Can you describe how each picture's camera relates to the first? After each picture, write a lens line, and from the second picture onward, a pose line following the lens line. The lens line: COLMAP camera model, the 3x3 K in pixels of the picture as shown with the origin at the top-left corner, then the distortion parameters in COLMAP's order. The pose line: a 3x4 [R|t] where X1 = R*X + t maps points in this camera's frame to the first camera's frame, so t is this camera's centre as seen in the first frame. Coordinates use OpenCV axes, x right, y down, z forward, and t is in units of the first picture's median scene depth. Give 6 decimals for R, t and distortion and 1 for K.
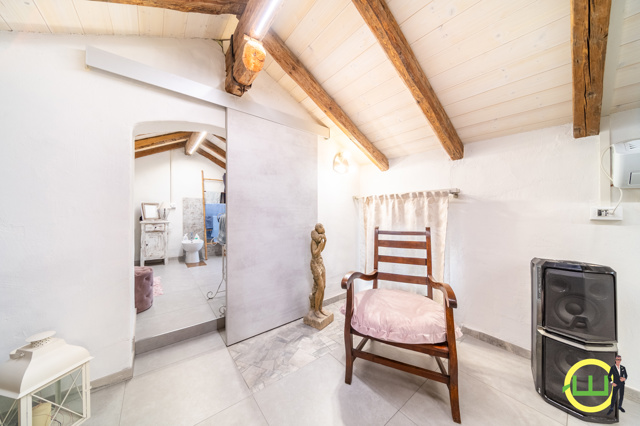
lens RADIAL K [[211.3, 0, 323.3], [0, 211.3, 211.9], [0, 0, 1]] dist [0.002190, 0.000014]
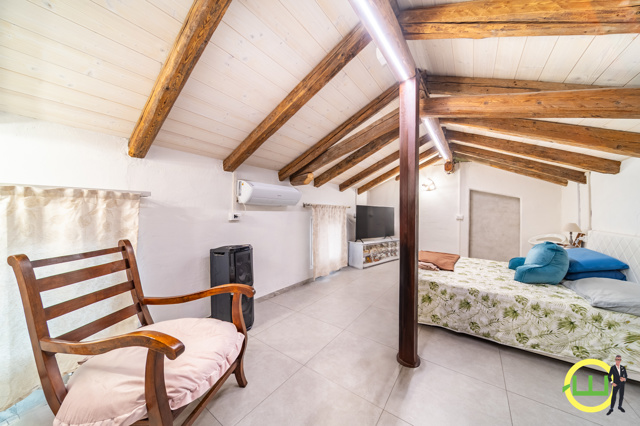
lens RADIAL K [[211.3, 0, 321.2], [0, 211.3, 209.4], [0, 0, 1]] dist [0.002190, 0.000014]
pose [[-0.266296, 0.009435, 0.963845, -0.740050], [0.003654, 0.999955, -0.008779, -0.044063], [-0.963884, 0.001184, -0.266319, 0.934083]]
